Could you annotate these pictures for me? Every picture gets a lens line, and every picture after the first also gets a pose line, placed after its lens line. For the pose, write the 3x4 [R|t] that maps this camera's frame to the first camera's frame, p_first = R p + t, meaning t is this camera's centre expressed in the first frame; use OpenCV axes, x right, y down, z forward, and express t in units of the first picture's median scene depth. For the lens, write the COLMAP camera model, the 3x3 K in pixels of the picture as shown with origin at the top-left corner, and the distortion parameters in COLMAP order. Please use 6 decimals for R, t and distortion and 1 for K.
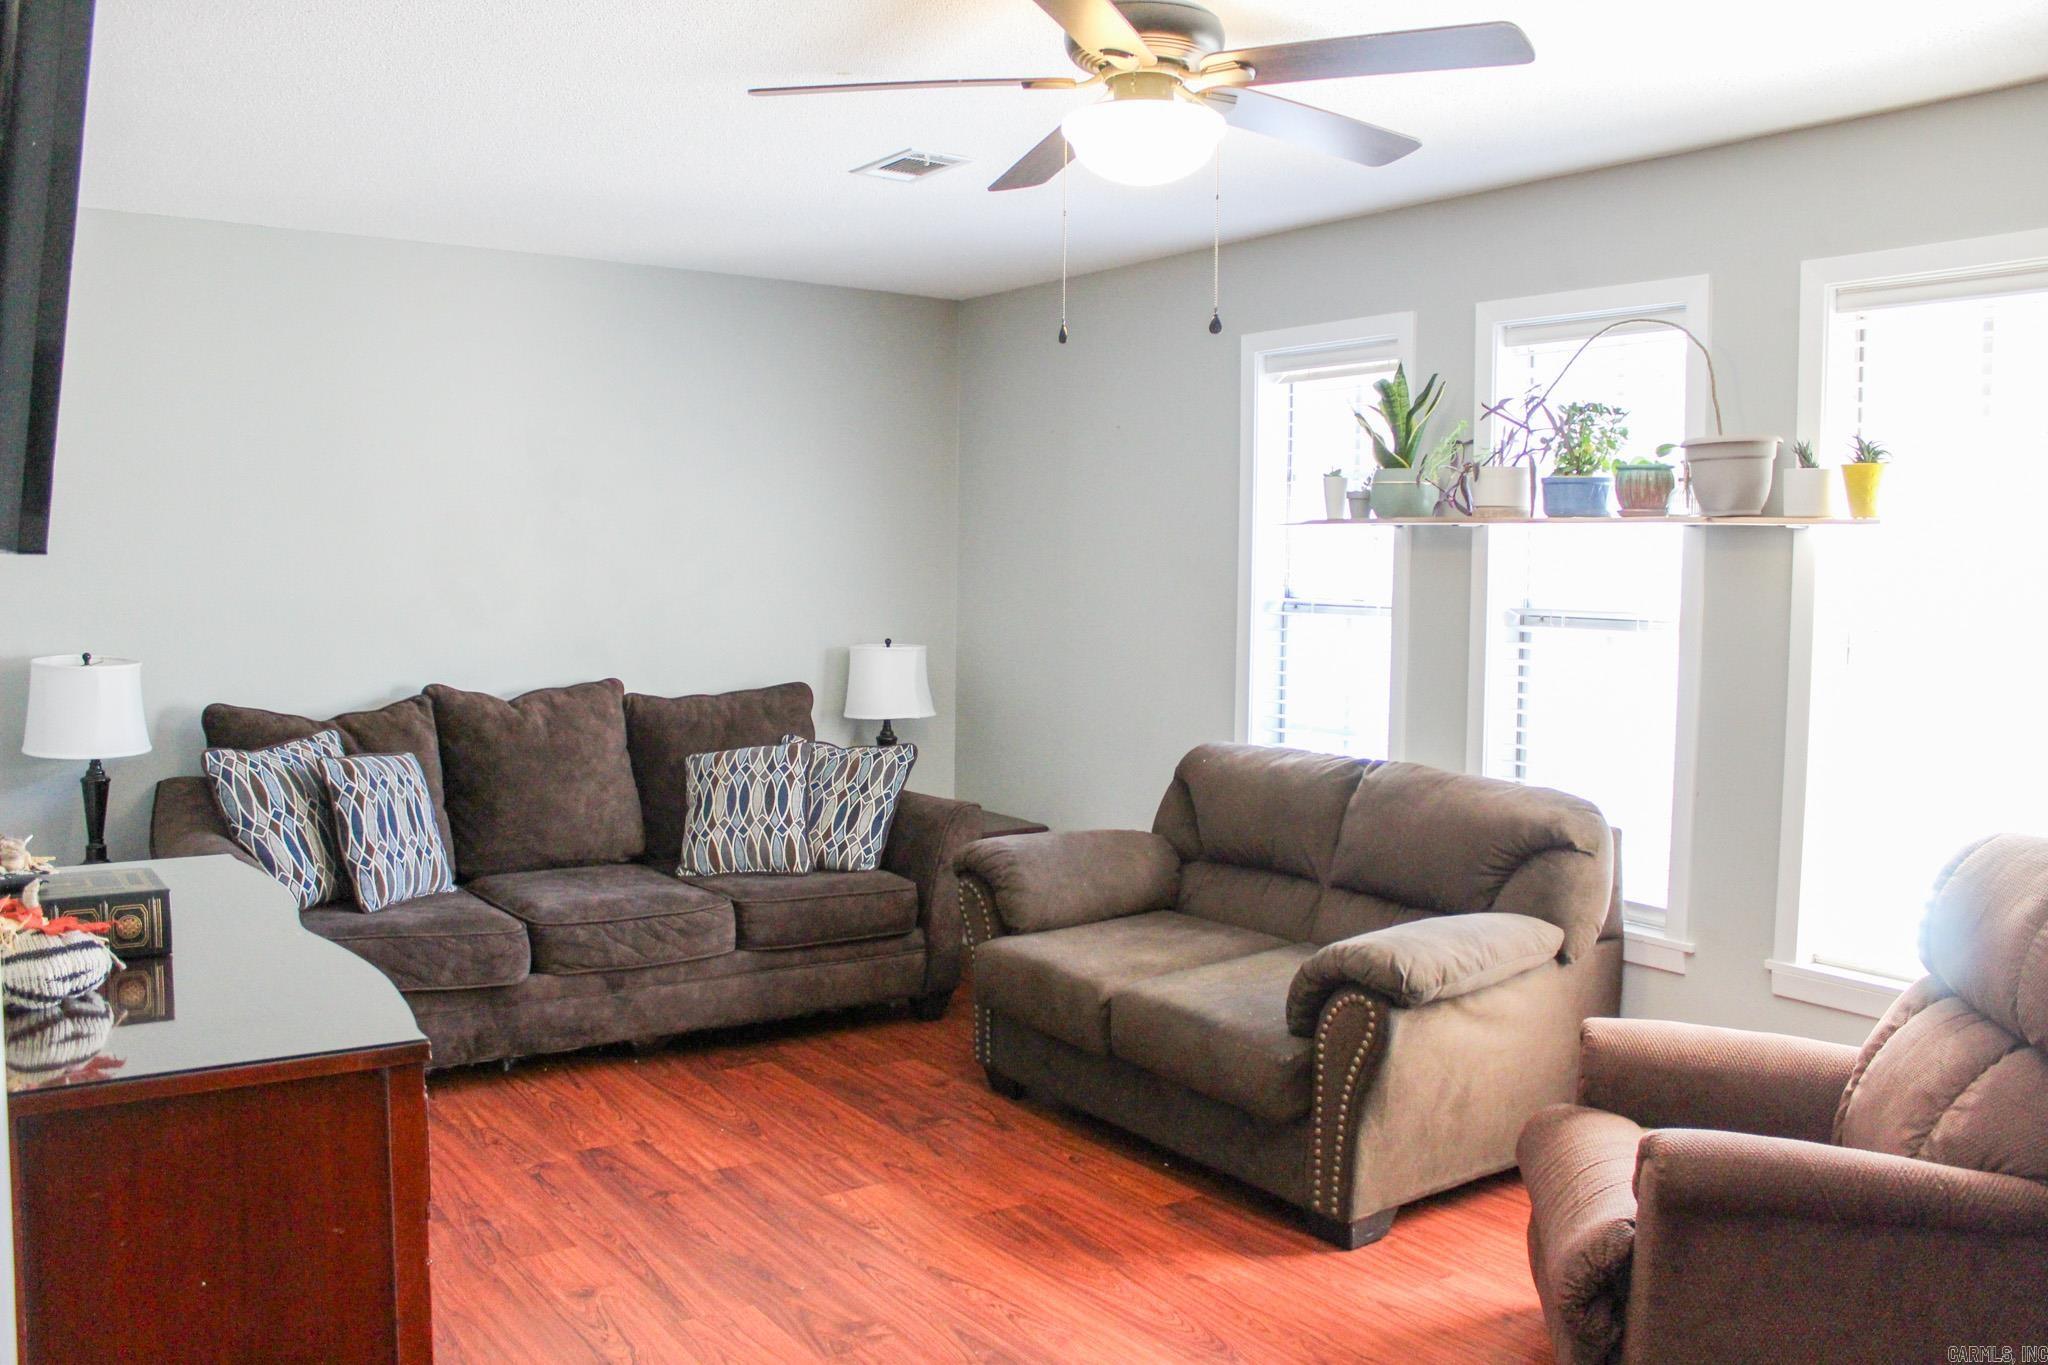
lens RADIAL K [[1694.6, 0, 1024.0], [0, 1694.6, 682.5], [0, 0, 1]] dist [-0.168195, 0.143881]
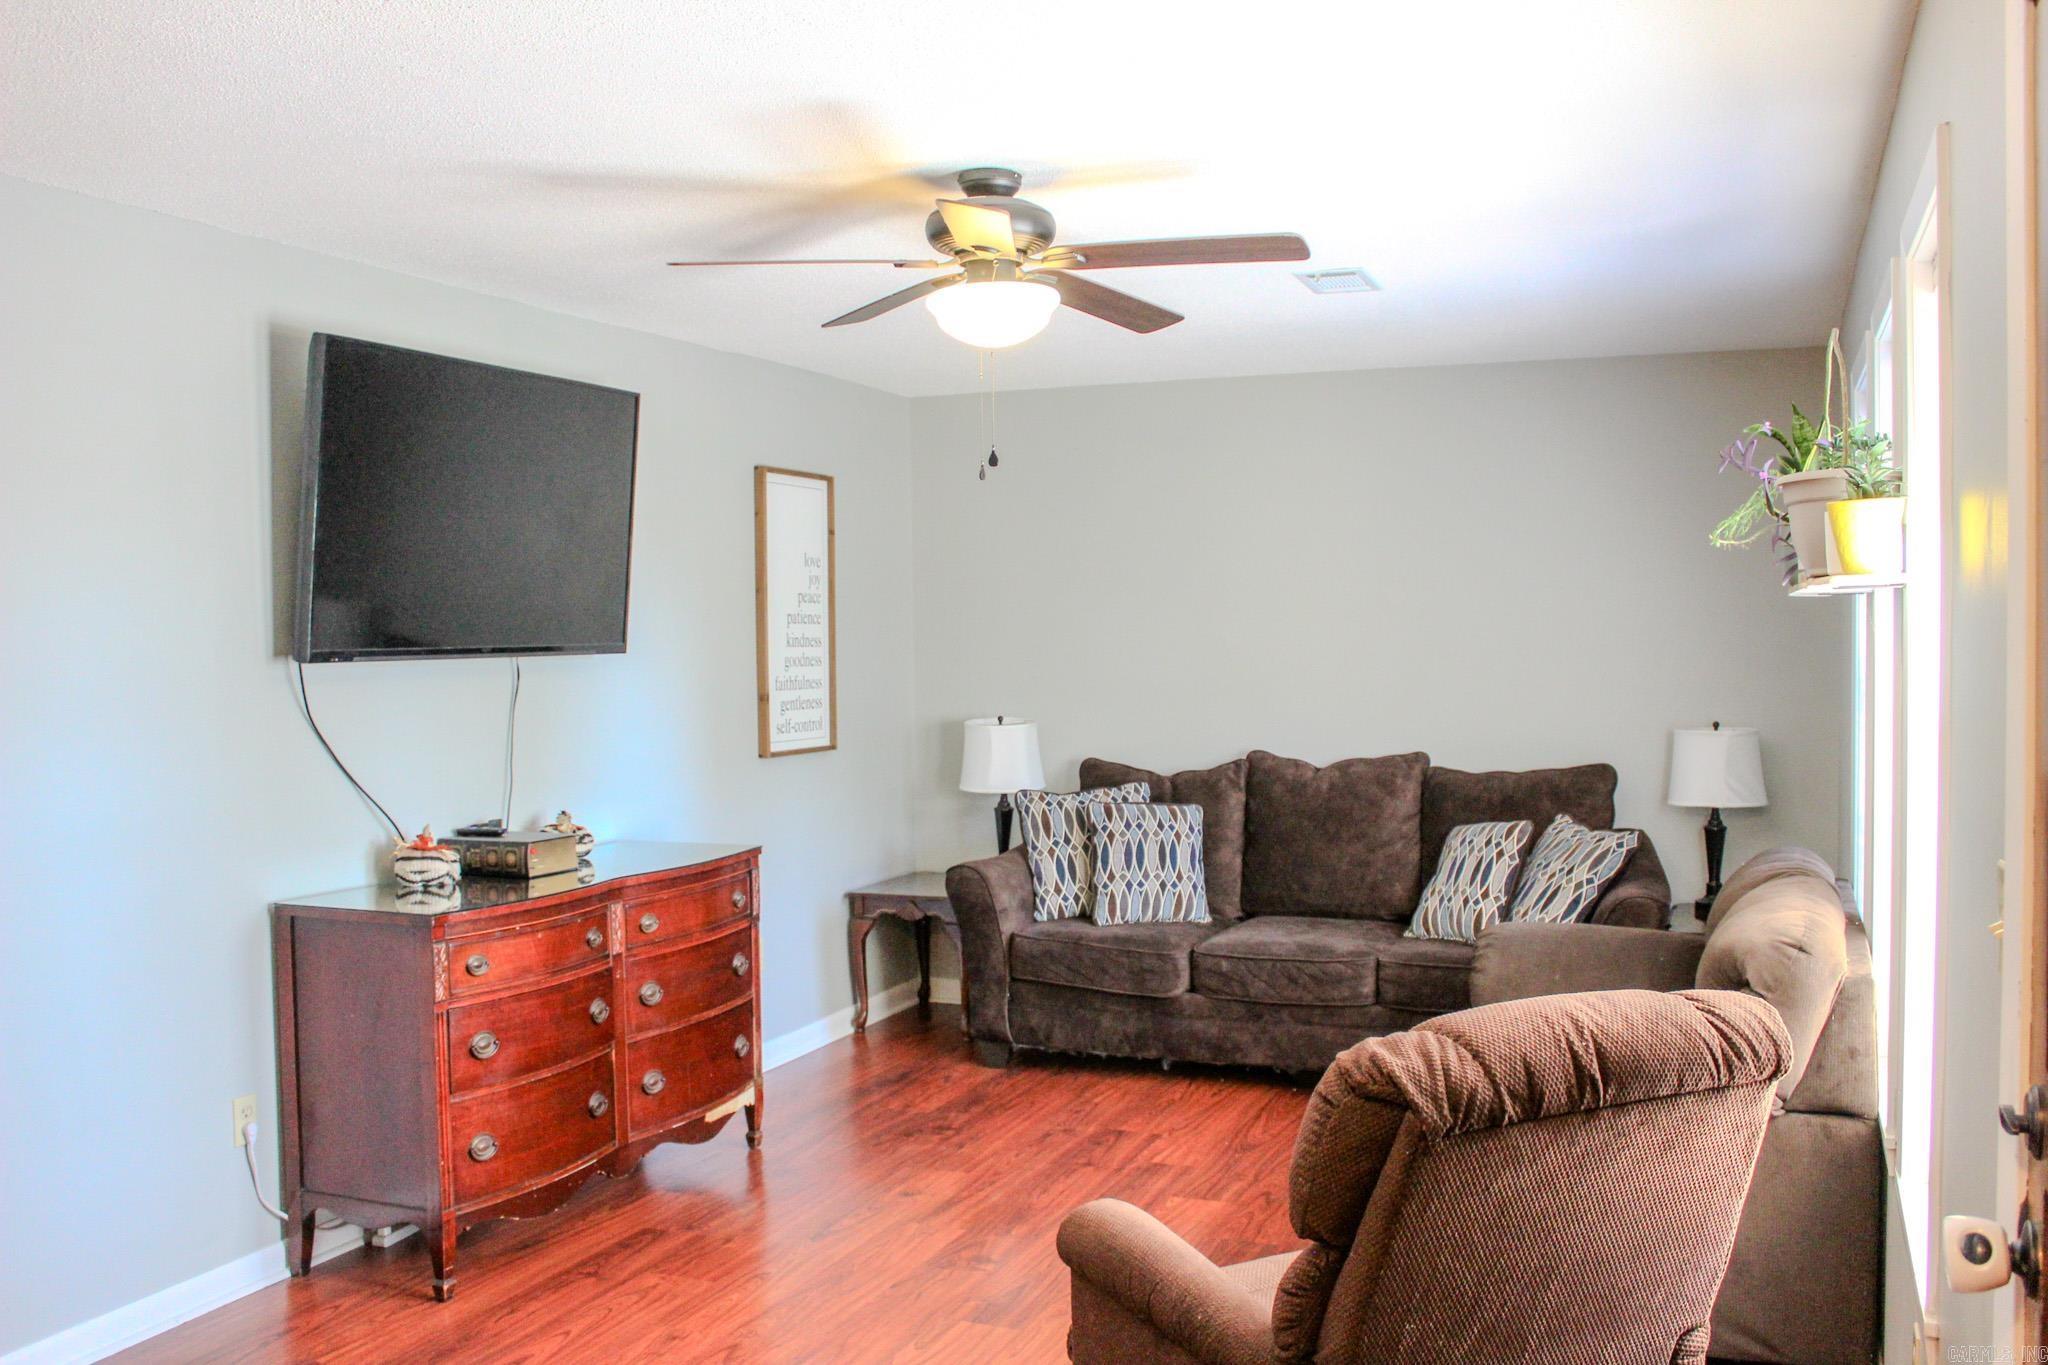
lens RADIAL K [[1836.3, 0, 1024.0], [0, 1836.3, 682.5], [0, 0, 1]] dist [-0.164513, 0.167736]
pose [[0.543832, 0.005470, -0.839176, 0.739516], [-0.040530, 0.998983, -0.019754, -0.016609], [0.838215, 0.044754, 0.543501, 0.179425]]
